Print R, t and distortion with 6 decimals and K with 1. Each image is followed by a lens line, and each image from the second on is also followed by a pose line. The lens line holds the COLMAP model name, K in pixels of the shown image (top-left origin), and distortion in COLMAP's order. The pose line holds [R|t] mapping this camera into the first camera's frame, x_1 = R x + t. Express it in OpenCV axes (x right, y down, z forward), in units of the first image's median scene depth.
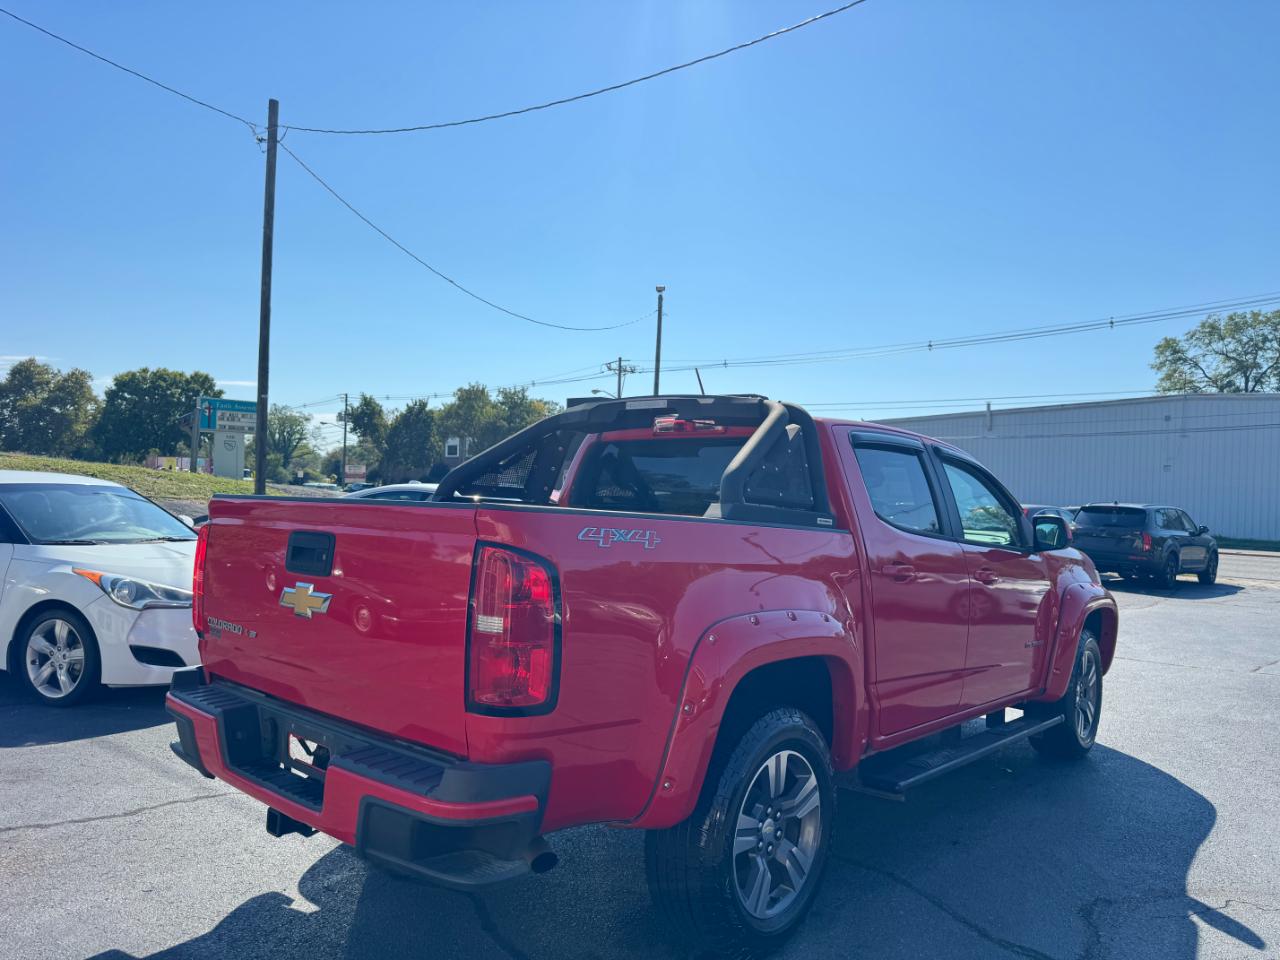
lens RADIAL K [[926.1, 0, 629.9], [0, 926.1, 503.6], [0, 0, 1]] dist [0.012355, -0.019775]
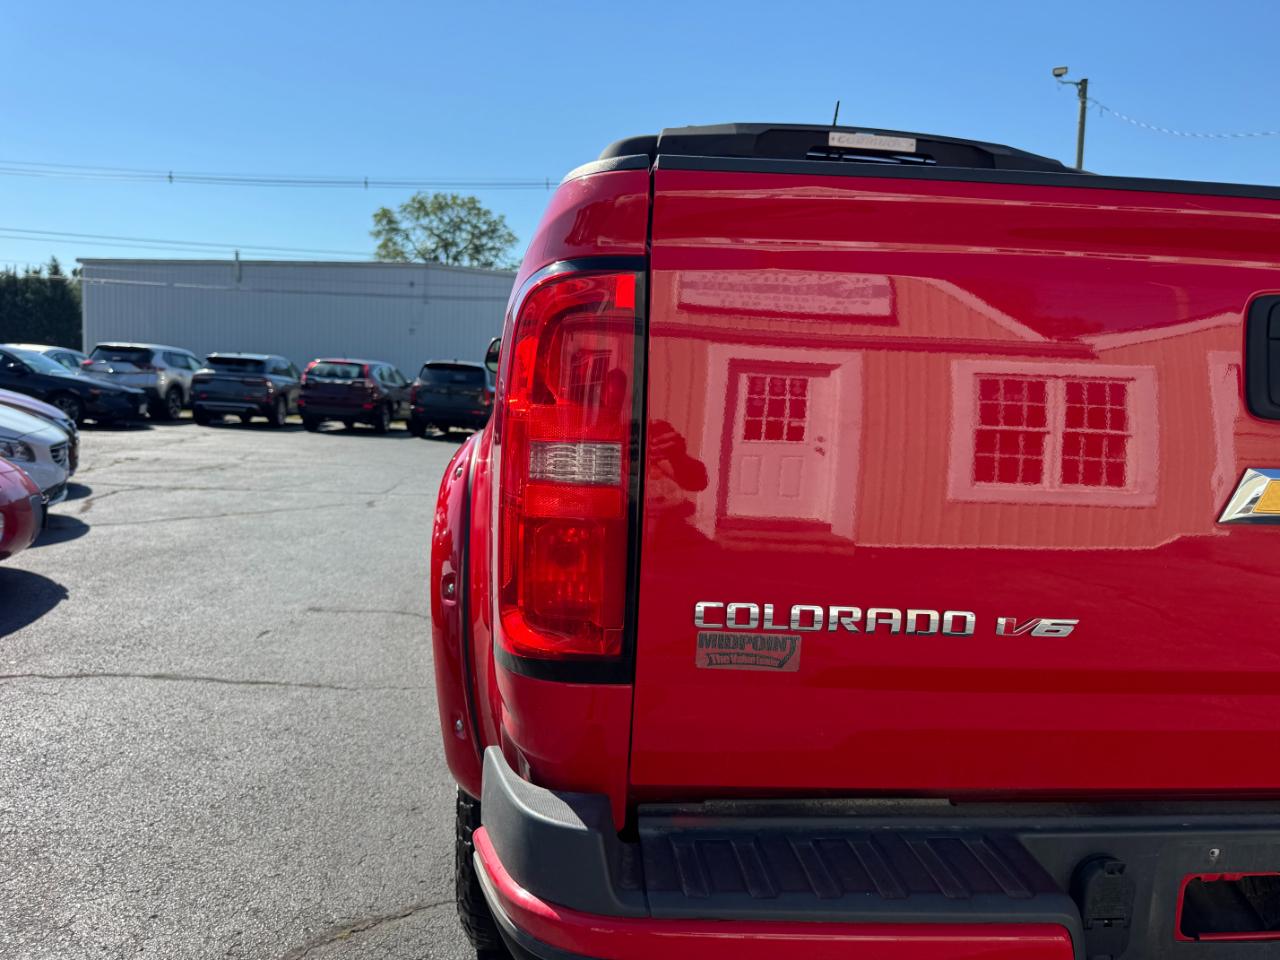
lens RADIAL K [[926.1, 0, 628.3], [0, 926.1, 495.1], [0, 0, 1]] dist [0.012355, -0.019775]
pose [[0.668882, -0.083498, 0.738665, -0.048312], [-0.020383, 0.991238, 0.130506, 0.003596], [-0.743089, -0.102349, 0.661319, 0.057643]]
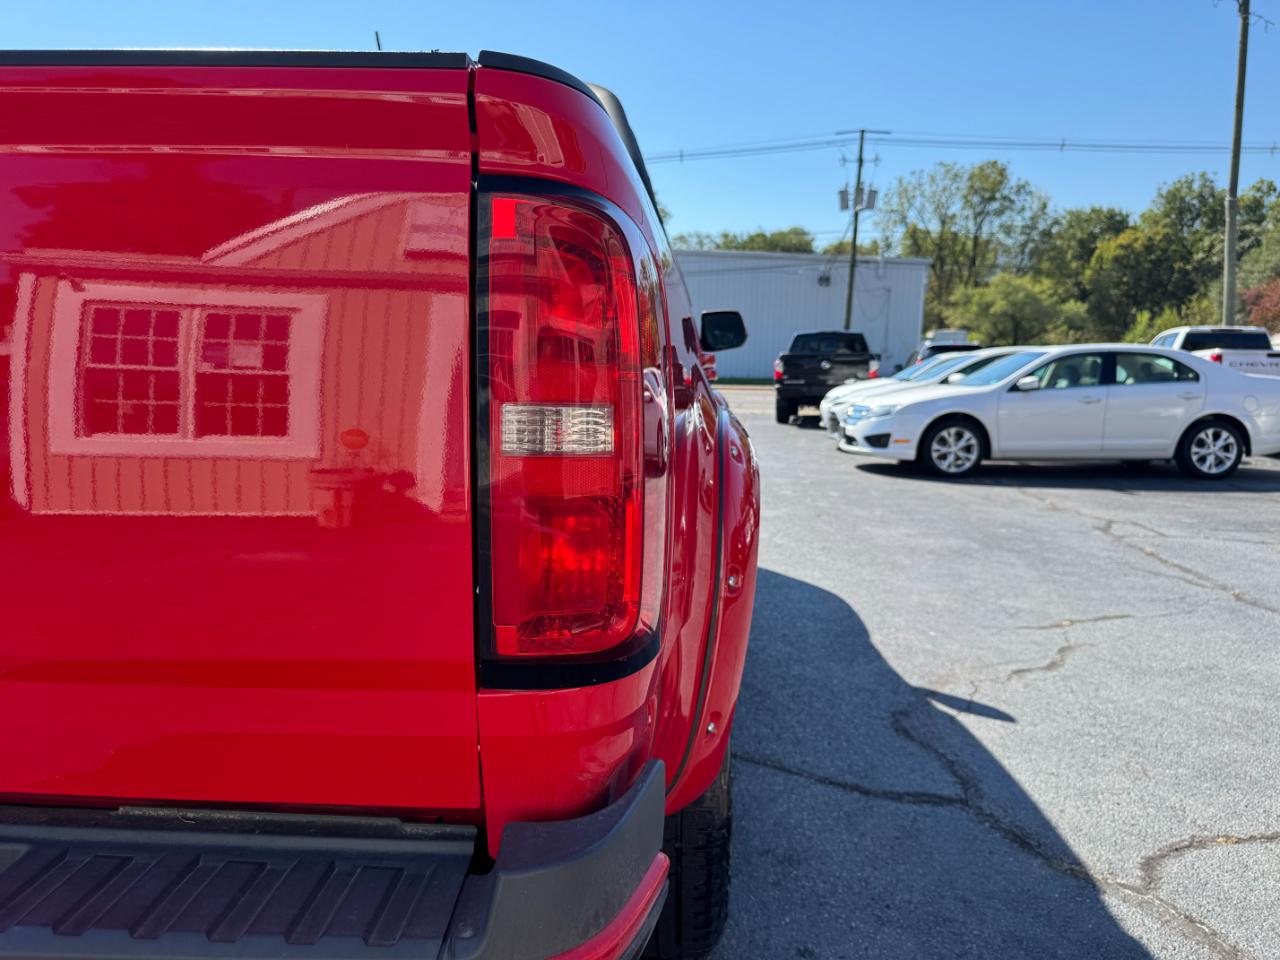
lens RADIAL K [[926.1, 0, 650.3], [0, 926.1, 493.7], [0, 0, 1]] dist [0.012355, -0.019775]
pose [[0.785817, -0.106666, 0.609191, -0.017627], [0.012746, 0.987598, 0.156482, 0.004895], [-0.618327, -0.115202, 0.777432, 0.036045]]
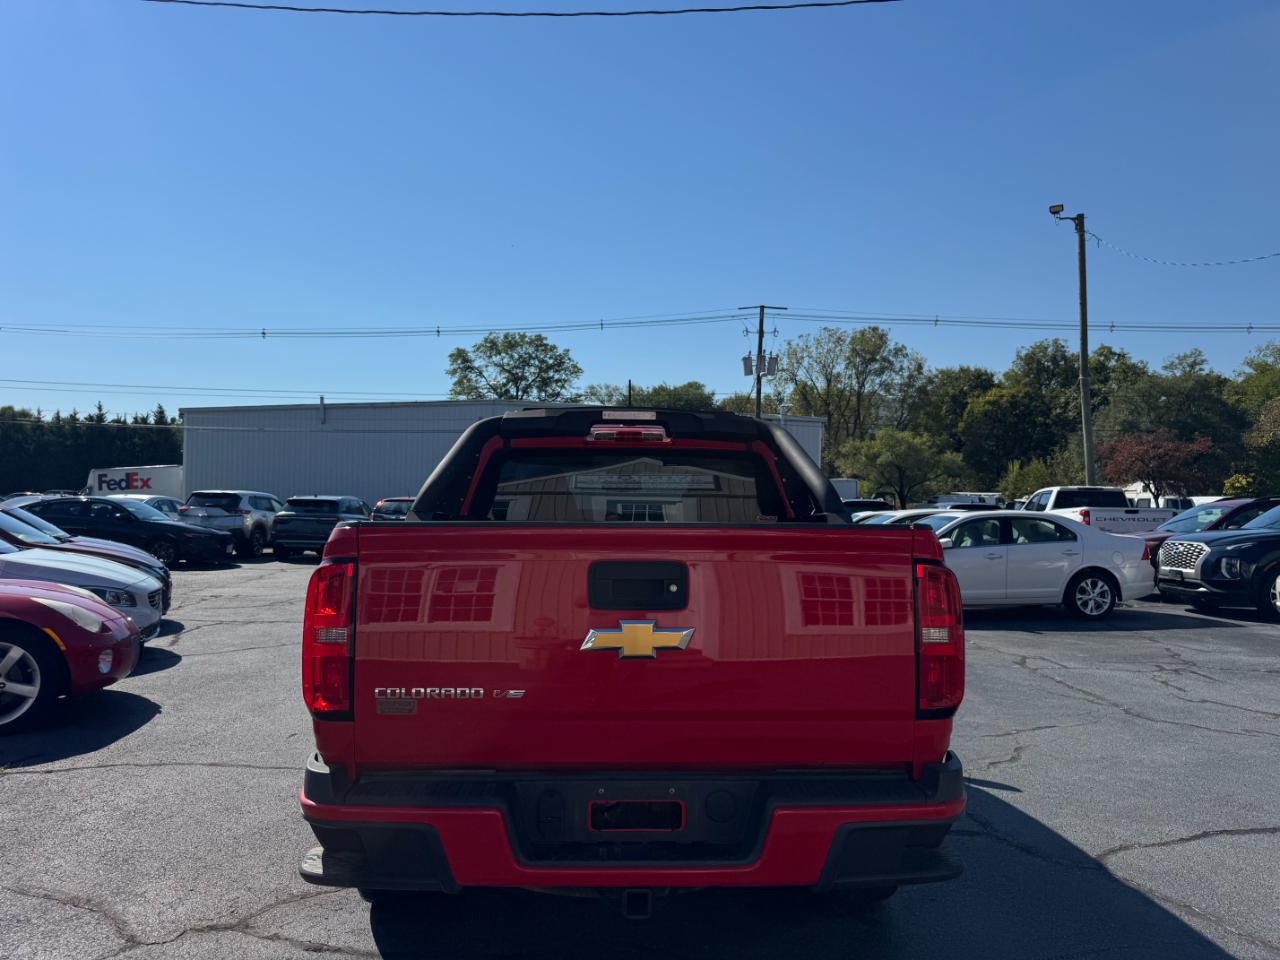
lens RADIAL K [[926.1, 0, 645.7], [0, 926.1, 485.9], [0, 0, 1]] dist [0.012355, -0.019775]
pose [[0.715695, -0.008366, 0.698363, -0.057944], [0.014523, 0.999890, -0.002905, -0.002248], [-0.698262, 0.012221, 0.715738, 0.023348]]
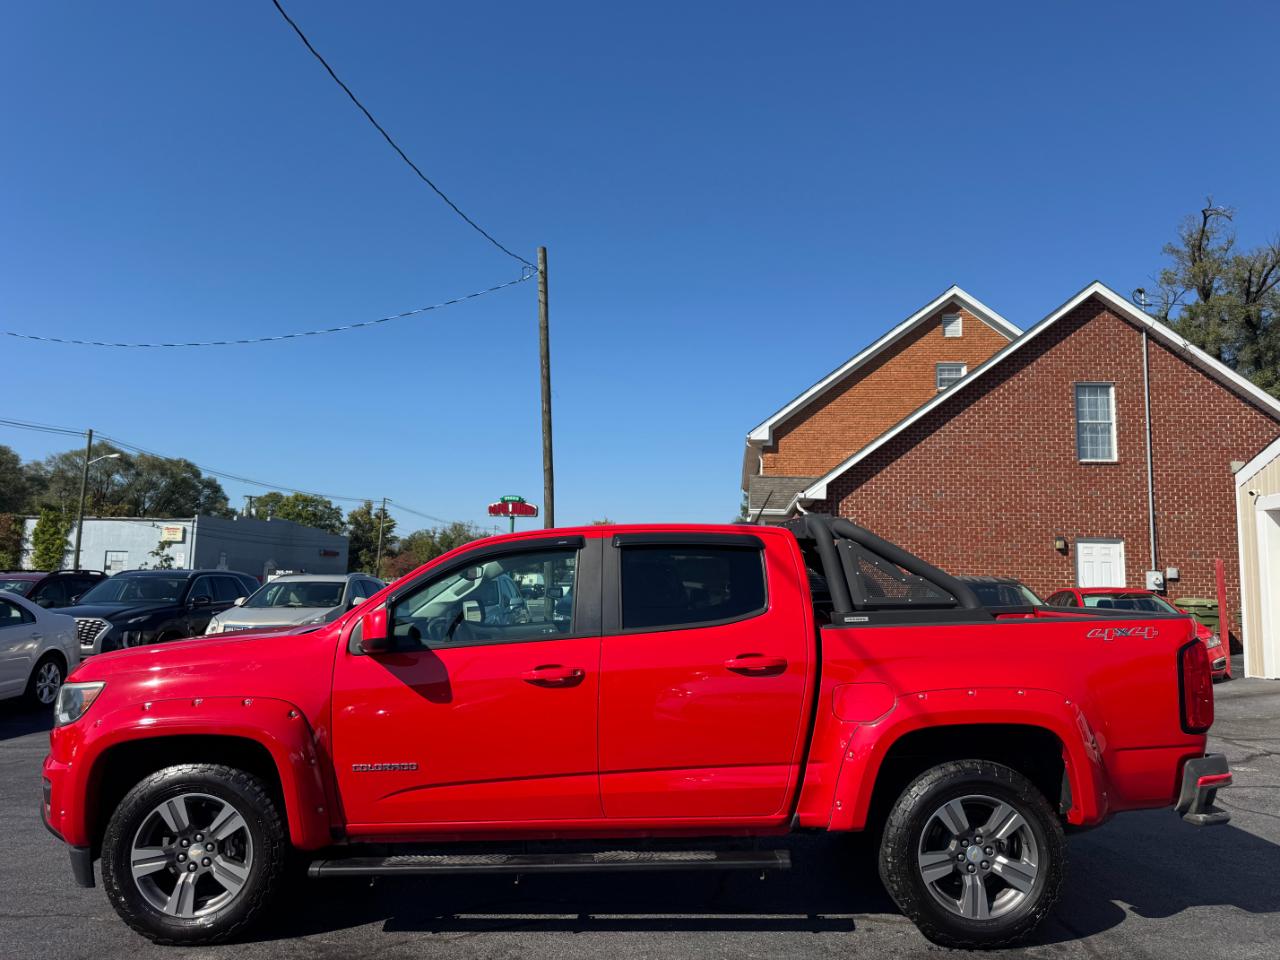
lens RADIAL K [[926.1, 0, 645.6], [0, 926.1, 486.4], [0, 0, 1]] dist [0.012355, -0.019775]
pose [[-0.712265, 0.043846, 0.700540, -0.061800], [-0.023555, 0.995992, -0.086286, -0.003154], [-0.701515, -0.077960, -0.708377, 0.194581]]
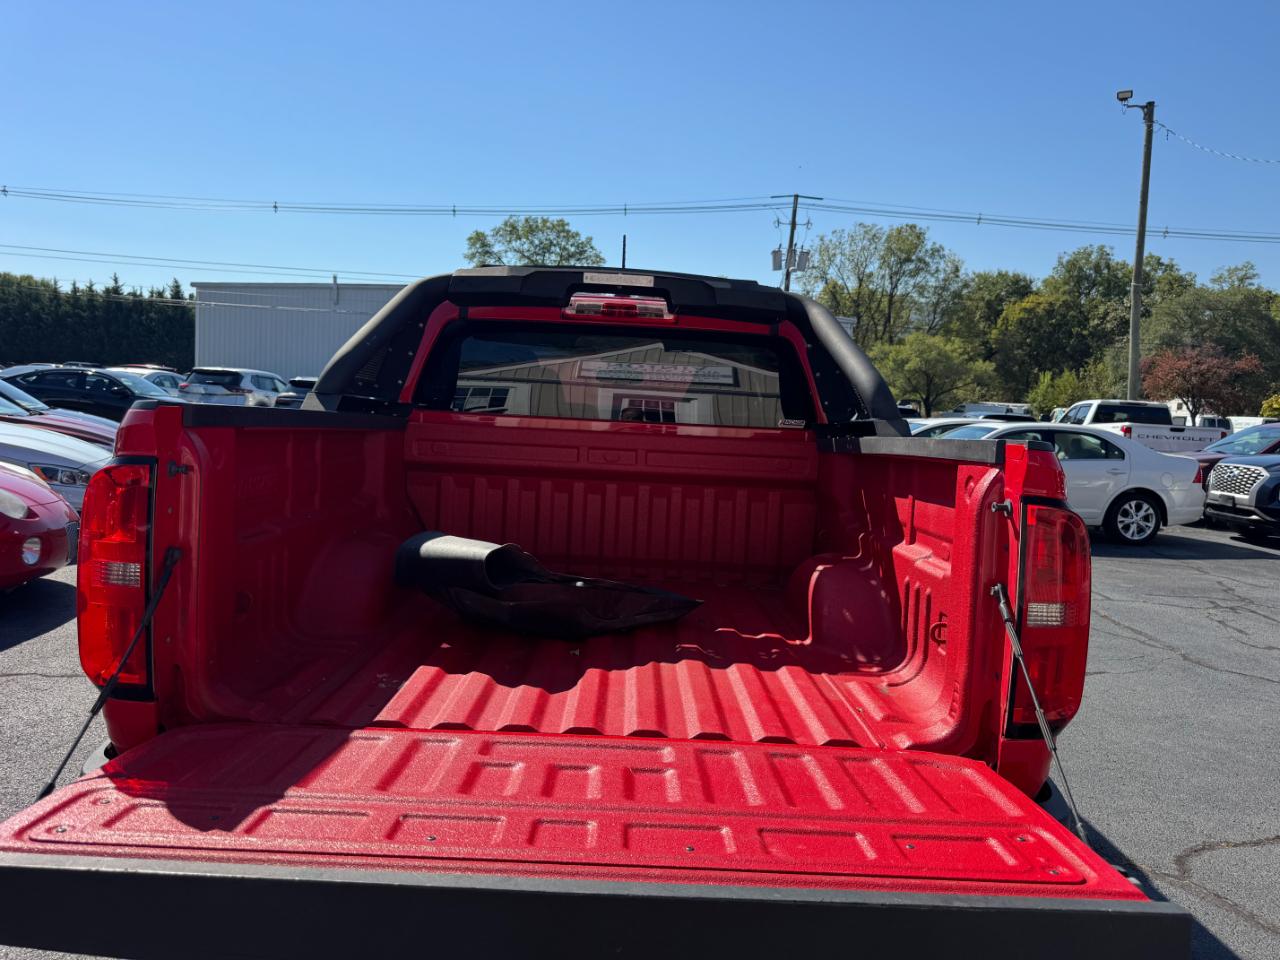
lens RADIAL K [[926.1, 0, 641.0], [0, 926.1, 484.0], [0, 0, 1]] dist [0.012355, -0.019775]
pose [[0.734570, -0.053035, 0.676457, -0.043334], [-0.026145, 0.993988, 0.106321, -0.001734], [-0.678029, -0.095786, 0.728767, 0.035276]]
